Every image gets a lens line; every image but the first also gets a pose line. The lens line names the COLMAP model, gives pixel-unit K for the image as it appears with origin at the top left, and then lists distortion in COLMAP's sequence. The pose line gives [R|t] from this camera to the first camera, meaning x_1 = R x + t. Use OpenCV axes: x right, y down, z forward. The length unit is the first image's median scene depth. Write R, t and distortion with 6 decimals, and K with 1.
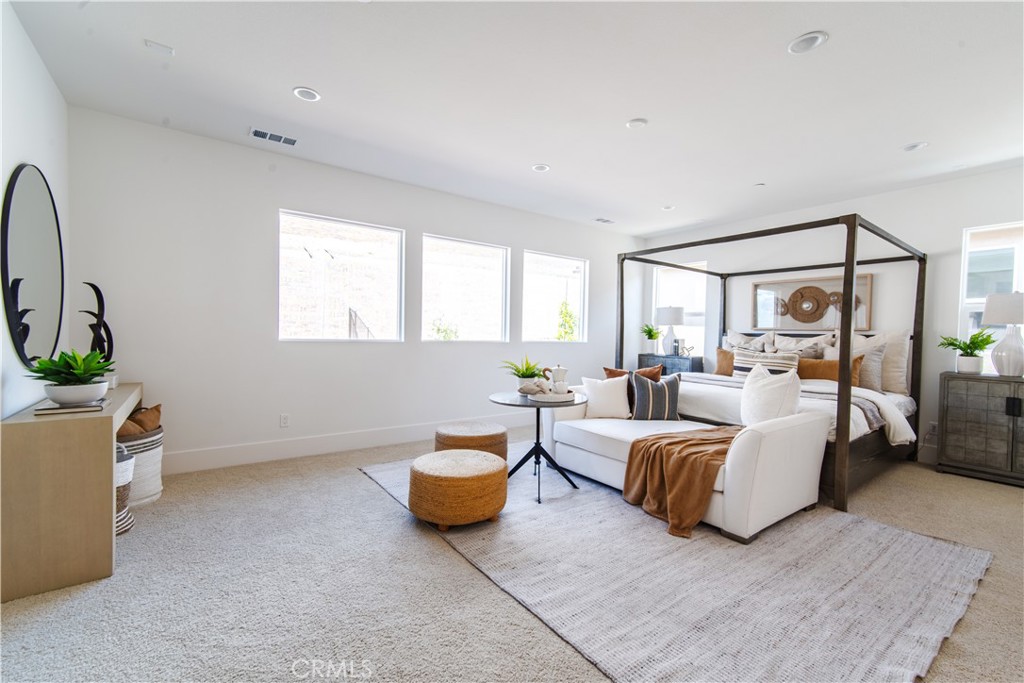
lens RADIAL K [[439.3, 0, 513.8], [0, 439.3, 342.7], [0, 0, 1]] dist [0.013720, 0.000397]
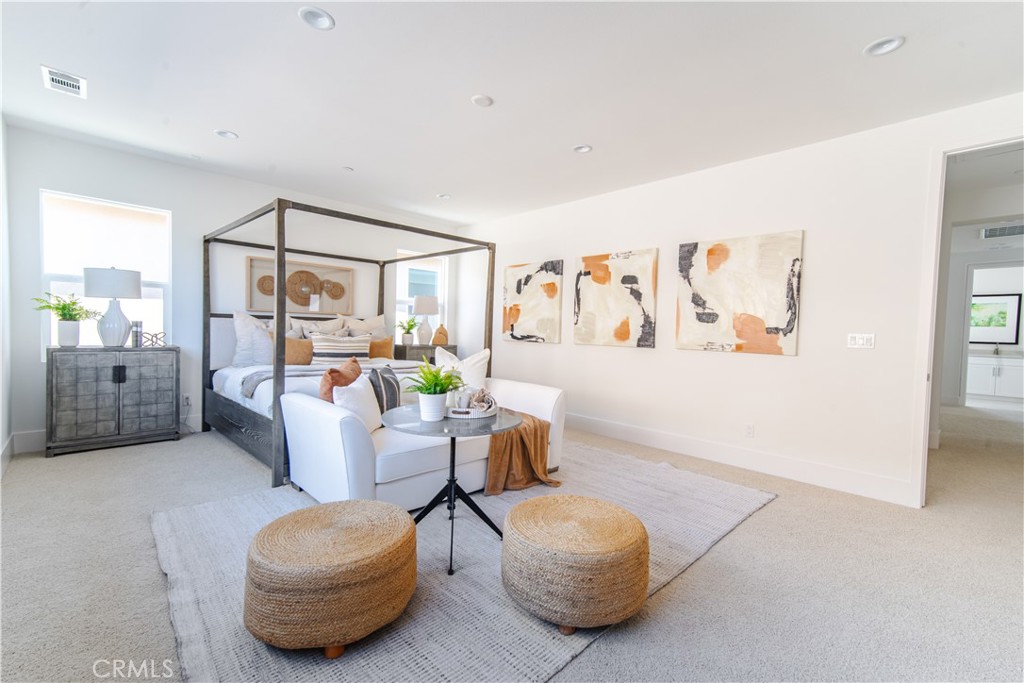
lens RADIAL K [[446.5, 0, 517.8], [0, 446.5, 331.2], [0, 0, 1]] dist [0.046009, 0.000166]
pose [[-0.167306, -0.033458, 0.985337, -0.490270], [-0.012305, 0.999417, 0.031846, -0.028699], [-0.985828, -0.006796, -0.167620, 0.744582]]
